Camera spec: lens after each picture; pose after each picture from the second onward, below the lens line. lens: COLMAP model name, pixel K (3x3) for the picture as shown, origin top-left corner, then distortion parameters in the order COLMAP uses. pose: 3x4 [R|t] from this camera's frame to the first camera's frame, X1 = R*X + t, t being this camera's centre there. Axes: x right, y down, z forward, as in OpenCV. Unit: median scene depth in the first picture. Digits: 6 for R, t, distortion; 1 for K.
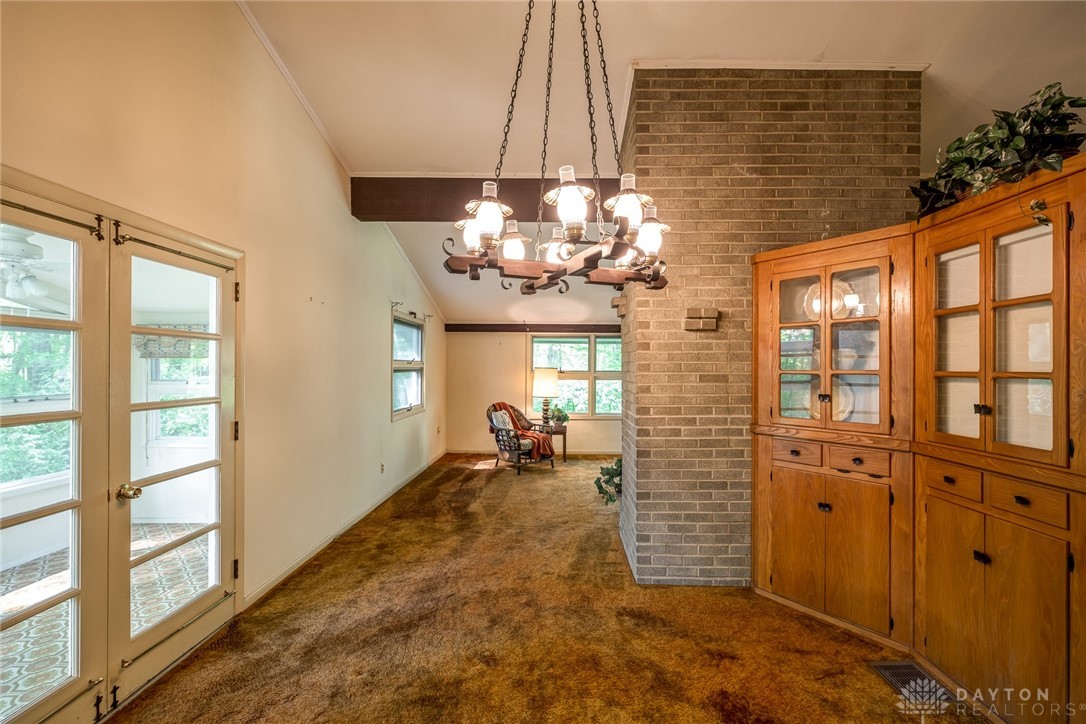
lens RADIAL K [[469.6, 0, 545.2], [0, 469.6, 363.5], [0, 0, 1]] dist [-0.001049, 0.000537]
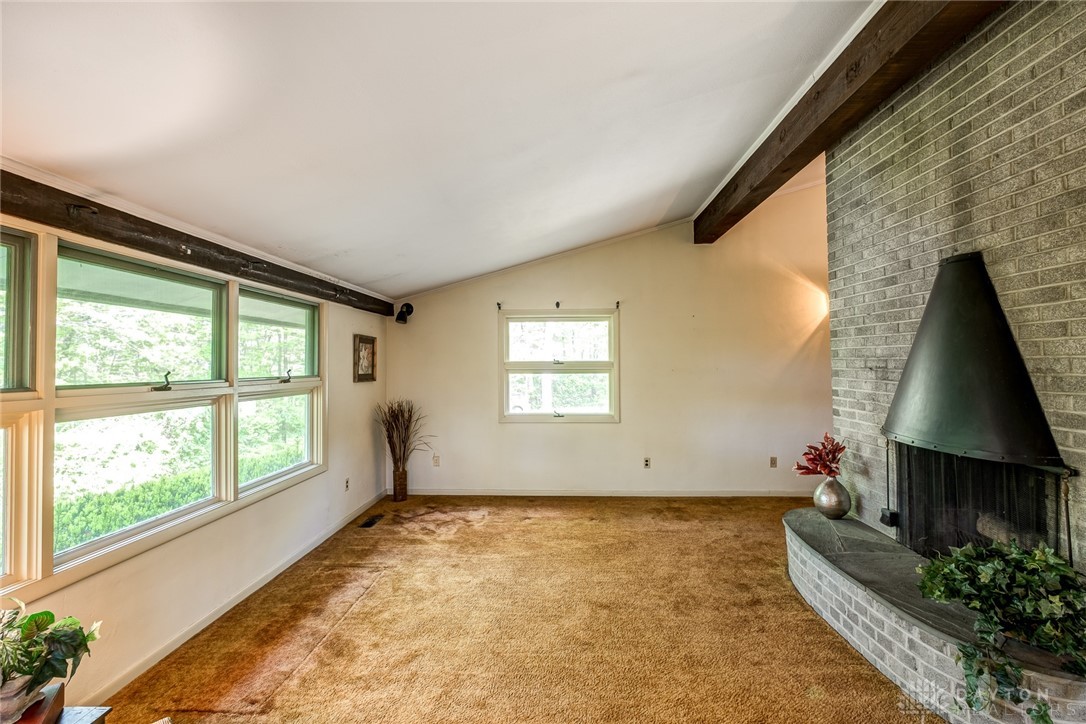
lens RADIAL K [[469.6, 0, 546.9], [0, 469.6, 356.4], [0, 0, 1]] dist [-0.001049, 0.000537]
pose [[0.019833, 0.016760, 0.999663, -0.274098], [0.001274, 0.999858, -0.016788, 0.005568], [-0.999802, 0.001607, 0.019809, 0.736211]]
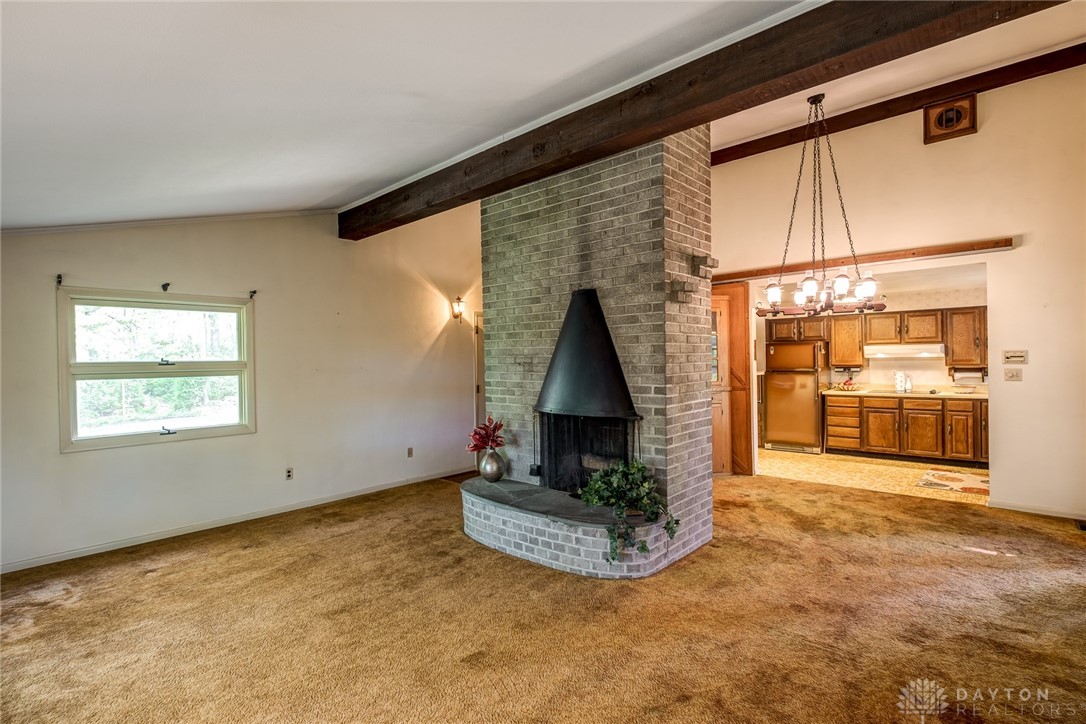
lens RADIAL K [[505.5, 0, 546.6], [0, 505.5, 366.1], [0, 0, 1]] dist [0.001705, 0.001053]
pose [[-0.746901, 0.003643, 0.664926, -0.282292], [0.014118, 0.999846, 0.010380, 0.008622], [-0.664786, 0.017140, -0.746837, 1.176278]]
